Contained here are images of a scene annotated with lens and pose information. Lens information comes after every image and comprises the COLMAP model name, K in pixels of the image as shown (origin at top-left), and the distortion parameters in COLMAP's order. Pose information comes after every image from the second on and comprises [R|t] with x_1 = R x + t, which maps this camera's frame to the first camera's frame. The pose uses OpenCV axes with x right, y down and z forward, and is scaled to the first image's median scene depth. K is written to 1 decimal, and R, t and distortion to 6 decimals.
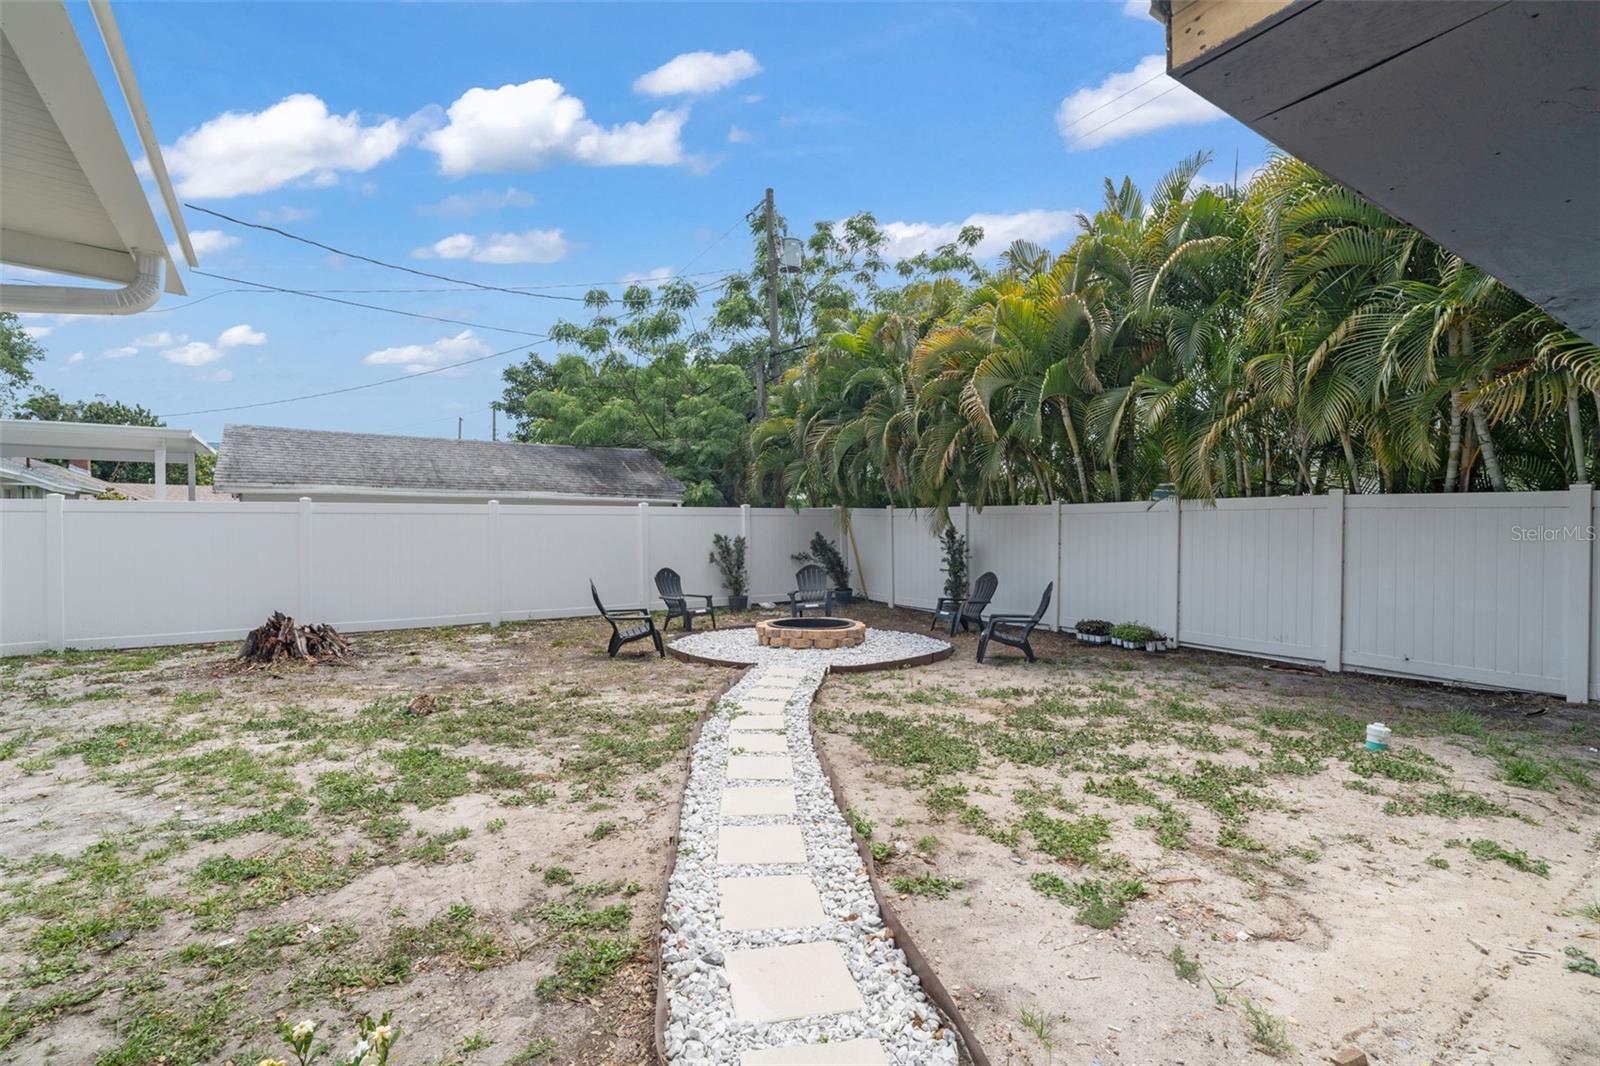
lens RADIAL K [[749.4, 0, 802.9], [0, 749.4, 526.1], [0, 0, 1]] dist [-0.003178, 0.000945]
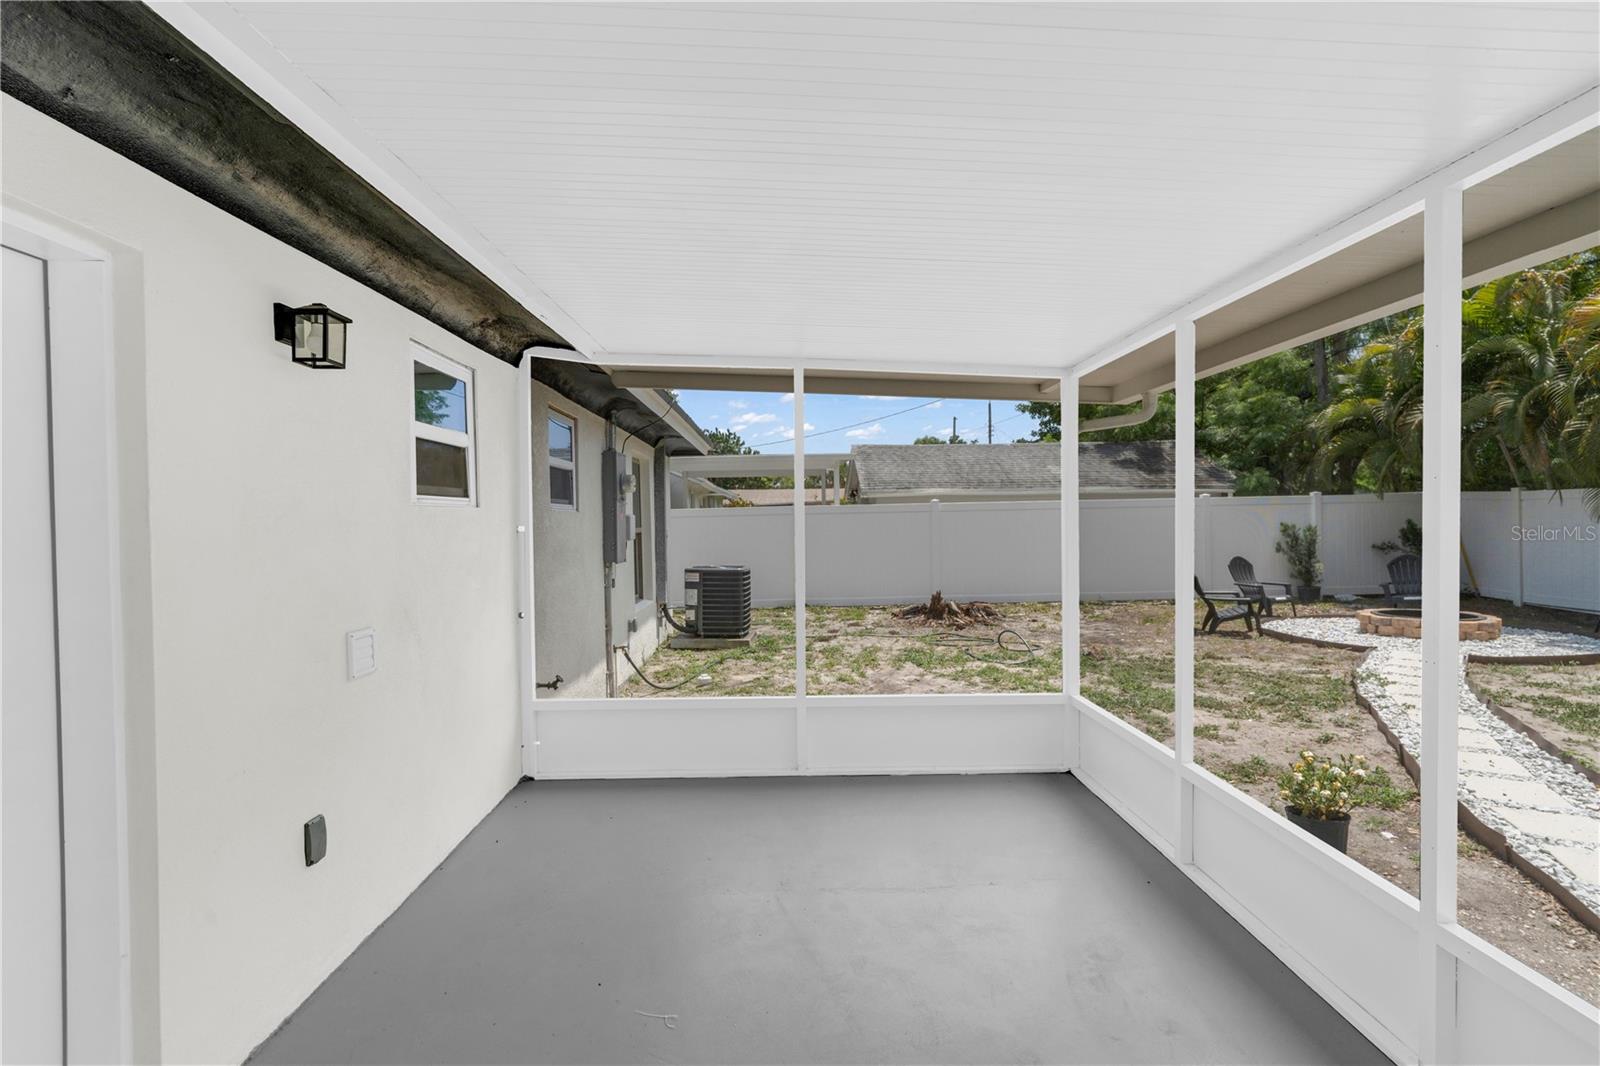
lens RADIAL K [[769.9, 0, 807.8], [0, 769.9, 533.6], [0, 0, 1]] dist [0.000157, 0.001644]
pose [[0.832026, -0.003468, -0.554726, -0.074499], [0.016780, 0.999680, 0.018919, -0.005694], [0.554483, -0.025050, 0.831818, -0.200325]]
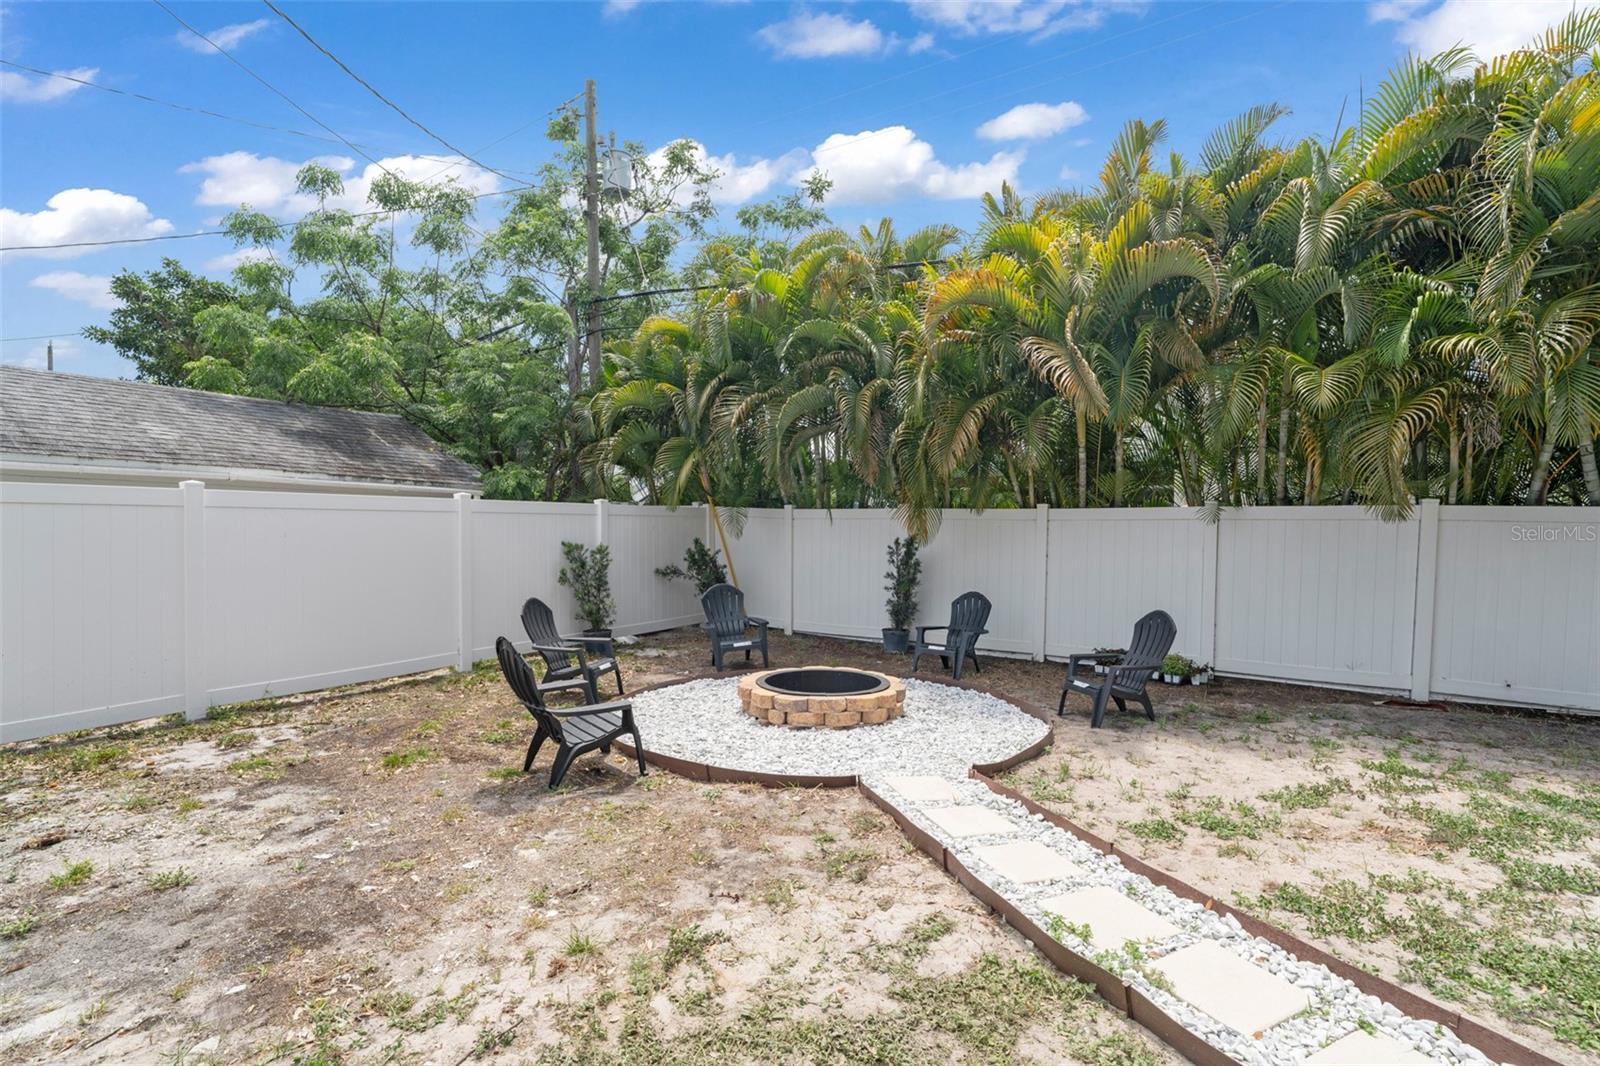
lens RADIAL K [[749.4, 0, 798.2], [0, 749.4, 533.4], [0, 0, 1]] dist [-0.003178, 0.000945]
pose [[0.913718, 0.004317, 0.406326, -0.204403], [-0.008844, 0.999918, 0.009264, -0.005172], [-0.406253, -0.012058, 0.913681, 0.296571]]
